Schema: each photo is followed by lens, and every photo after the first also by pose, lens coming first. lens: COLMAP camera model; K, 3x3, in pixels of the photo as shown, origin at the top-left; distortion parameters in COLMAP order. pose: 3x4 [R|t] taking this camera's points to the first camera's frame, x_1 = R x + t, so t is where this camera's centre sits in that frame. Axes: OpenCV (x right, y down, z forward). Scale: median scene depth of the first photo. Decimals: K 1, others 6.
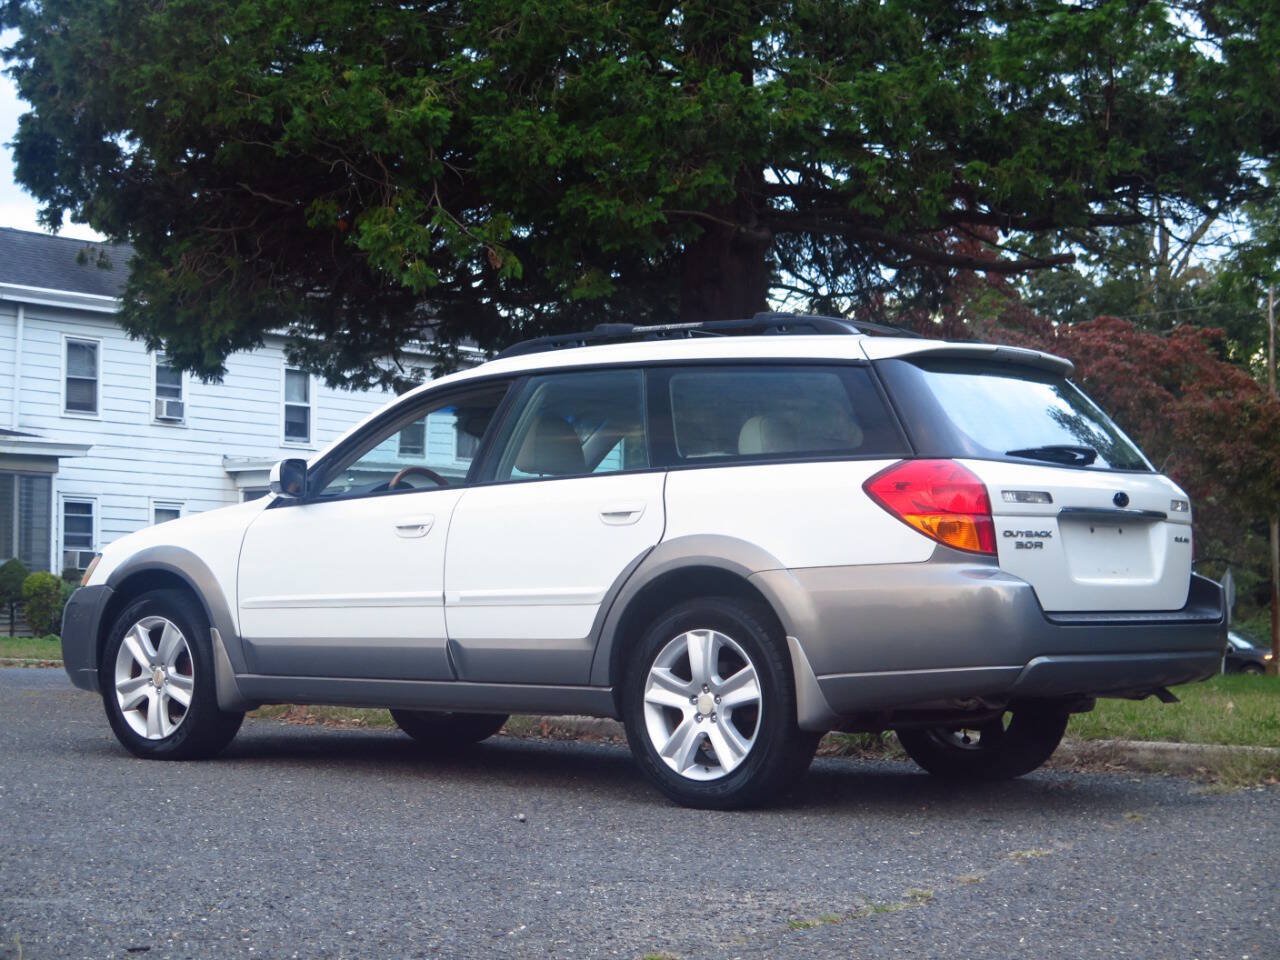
lens RADIAL K [[2353.4, 0, 640.0], [0, 2353.4, 480.0], [0, 0, 1]] dist [0.006773, 0.039133]
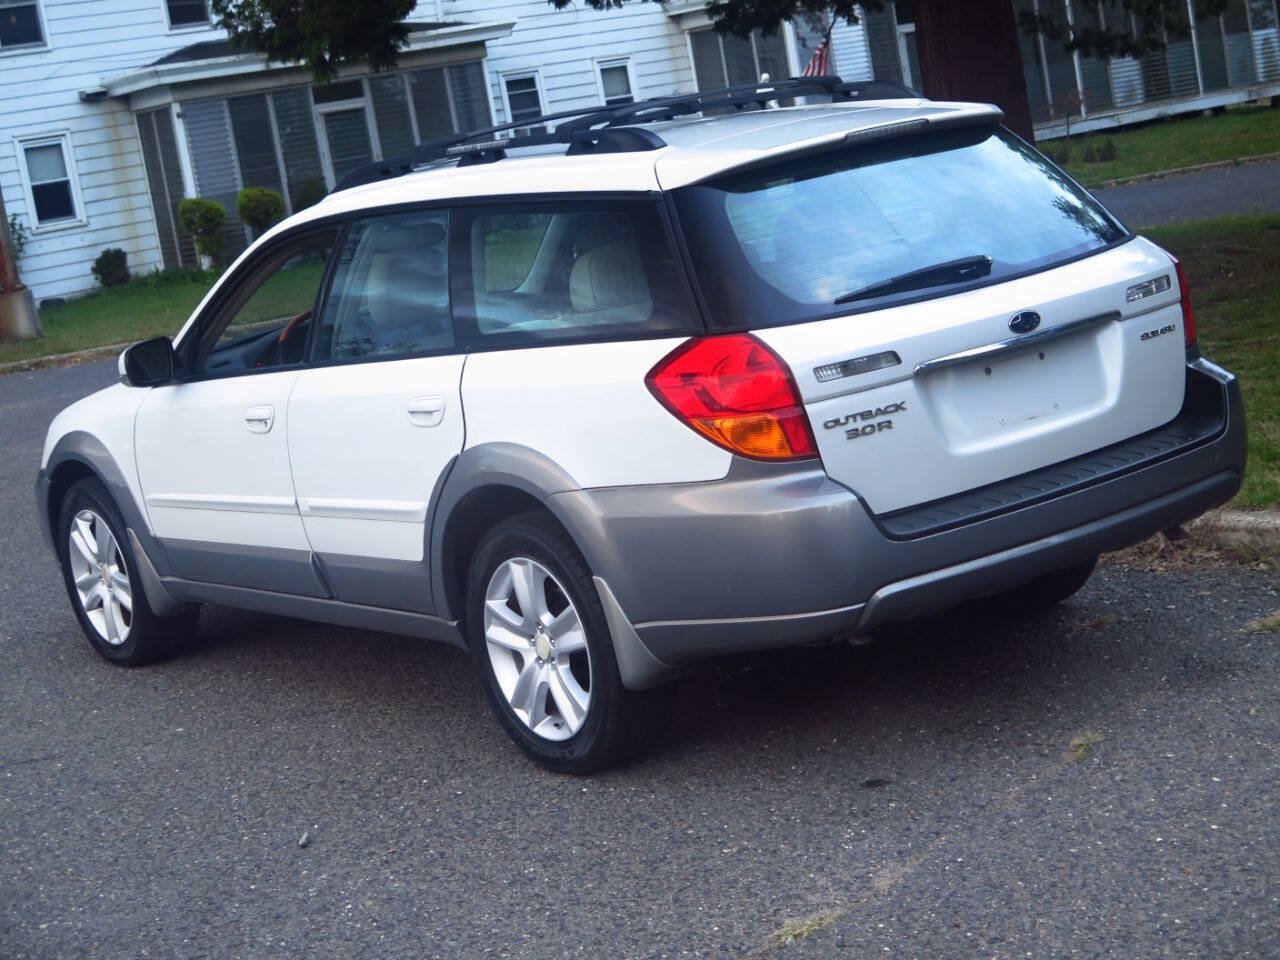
lens RADIAL K [[2353.4, 0, 640.0], [0, 2353.4, 480.0], [0, 0, 1]] dist [0.006773, 0.039133]
pose [[0.957952, -0.126219, -0.257676, 0.273209], [0.180895, 0.962762, 0.200913, -0.114399], [0.222722, -0.239077, 0.945112, 0.264341]]
